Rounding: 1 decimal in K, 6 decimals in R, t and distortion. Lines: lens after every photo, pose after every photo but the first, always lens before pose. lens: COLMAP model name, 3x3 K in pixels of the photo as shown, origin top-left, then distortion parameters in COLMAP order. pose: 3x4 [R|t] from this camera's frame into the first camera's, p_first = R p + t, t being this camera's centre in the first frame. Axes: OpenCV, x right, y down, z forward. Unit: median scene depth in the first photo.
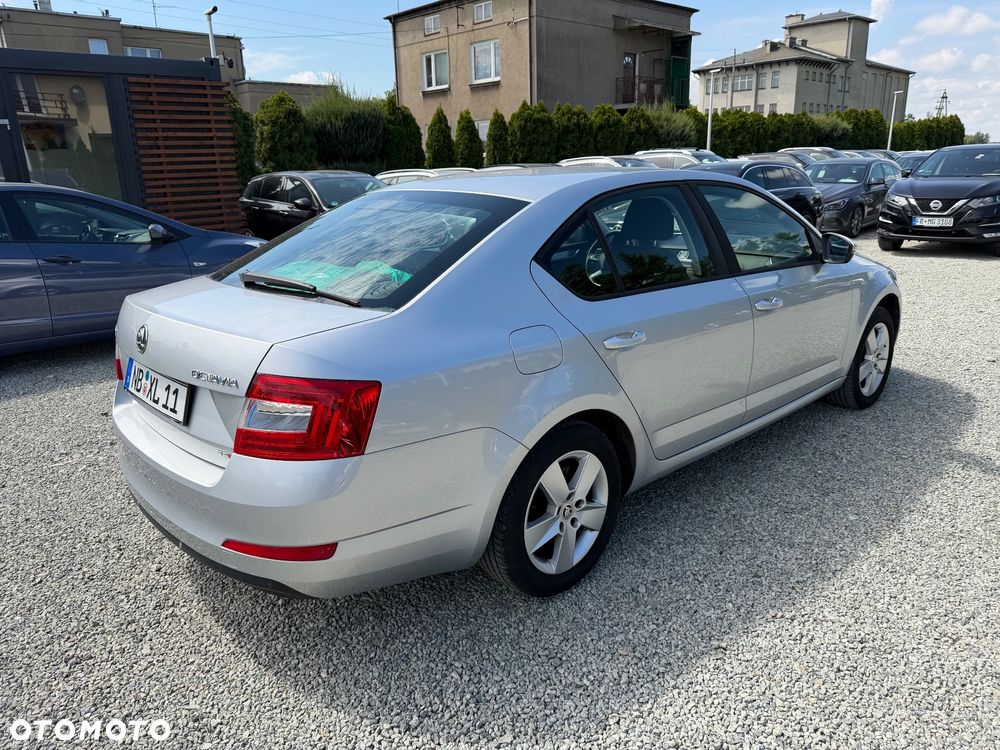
lens RADIAL K [[712.4, 0, 493.0], [0, 712.4, 374.8], [0, 0, 1]] dist [0.000167, -0.006425]
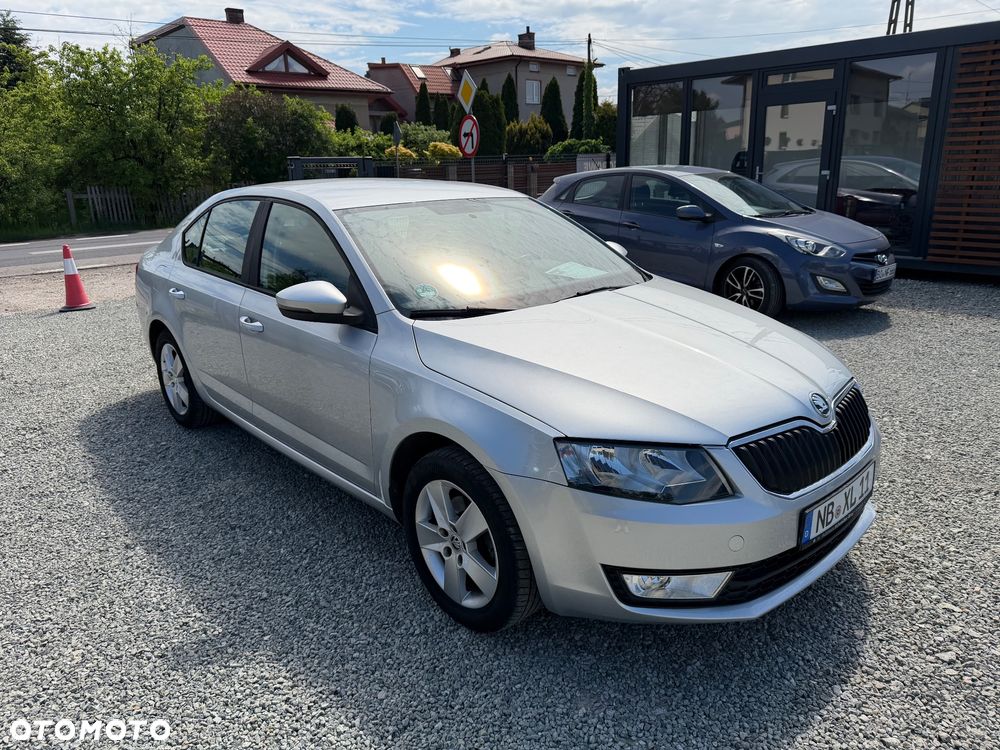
lens RADIAL K [[712.1, 0, 498.2], [0, 712.1, 378.3], [0, 0, 1]] dist [0.003352, -0.010254]
pose [[-0.019860, 0.313562, -0.949360, 0.488486], [-0.256692, 0.916119, 0.307952, -0.153106], [0.966289, 0.249809, 0.062294, 0.460016]]
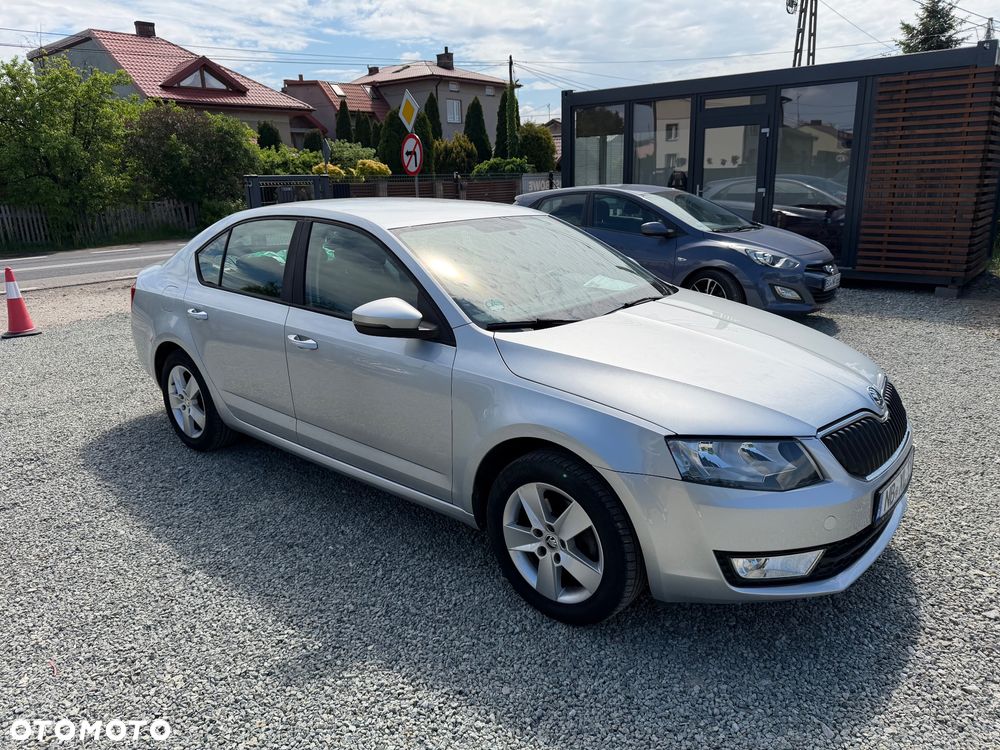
lens RADIAL K [[710.4, 0, 505.4], [0, 710.4, 376.0], [0, 0, 1]] dist [0.005999, -0.011685]
pose [[0.106293, 0.288364, -0.951603, 0.500989], [-0.258987, 0.932021, 0.253501, -0.137841], [0.960014, 0.219507, 0.173750, 0.395719]]
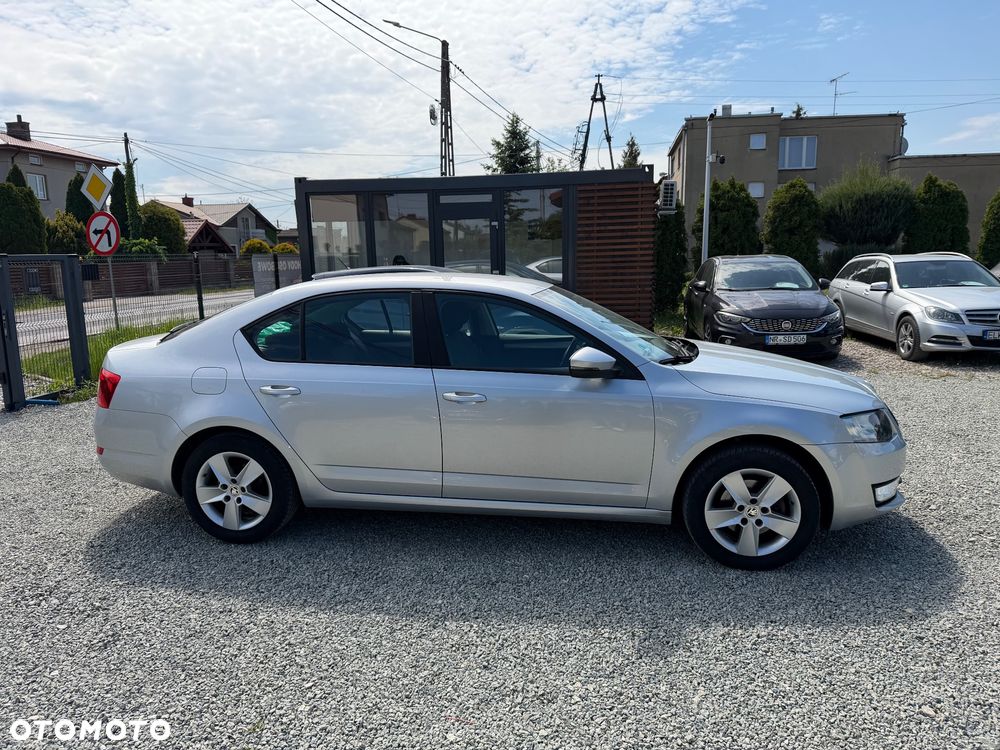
lens RADIAL K [[704.3, 0, 500.0], [0, 704.3, 375.0], [0, 0, 1]] dist [0.064529, -0.086090]
pose [[0.611739, 0.146193, -0.777434, 0.460335], [-0.220685, 0.975296, 0.009750, -0.056187], [0.759654, 0.165604, 0.628889, 0.116625]]
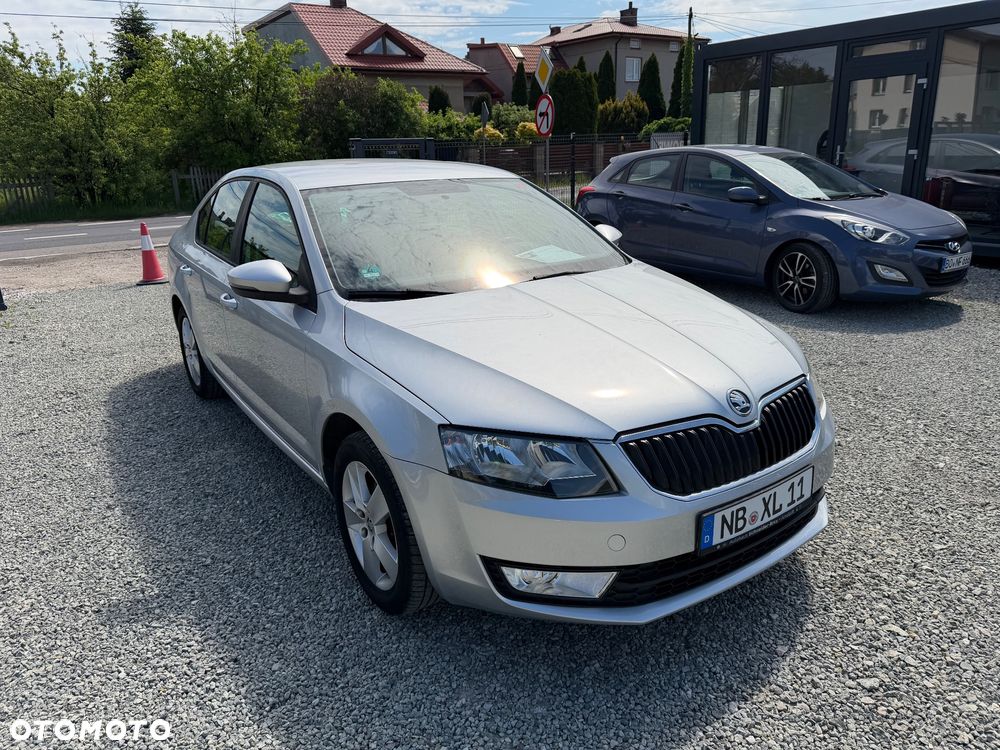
lens RADIAL K [[712.1, 0, 498.2], [0, 712.1, 378.3], [0, 0, 1]] dist [0.003352, -0.010254]
pose [[-0.158937, 0.333138, -0.929386, 0.477670], [-0.245449, 0.898464, 0.364029, -0.168763], [0.956292, 0.285975, -0.061031, 0.523545]]
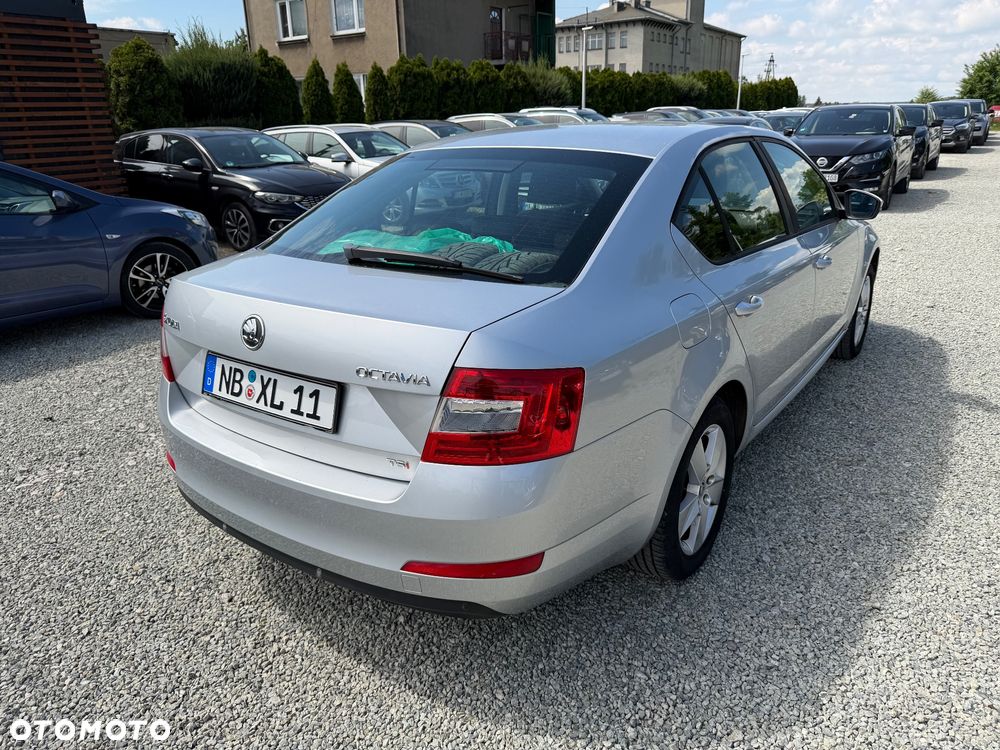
lens RADIAL K [[715.7, 0, 500.0], [0, 715.7, 375.0], [0, 0, 1]] dist [-0.003855, -0.003580]
pose [[0.978028, -0.065175, 0.198026, -0.094512], [0.054797, 0.996843, 0.057449, -0.008124], [-0.201145, -0.045336, 0.978512, 0.033579]]
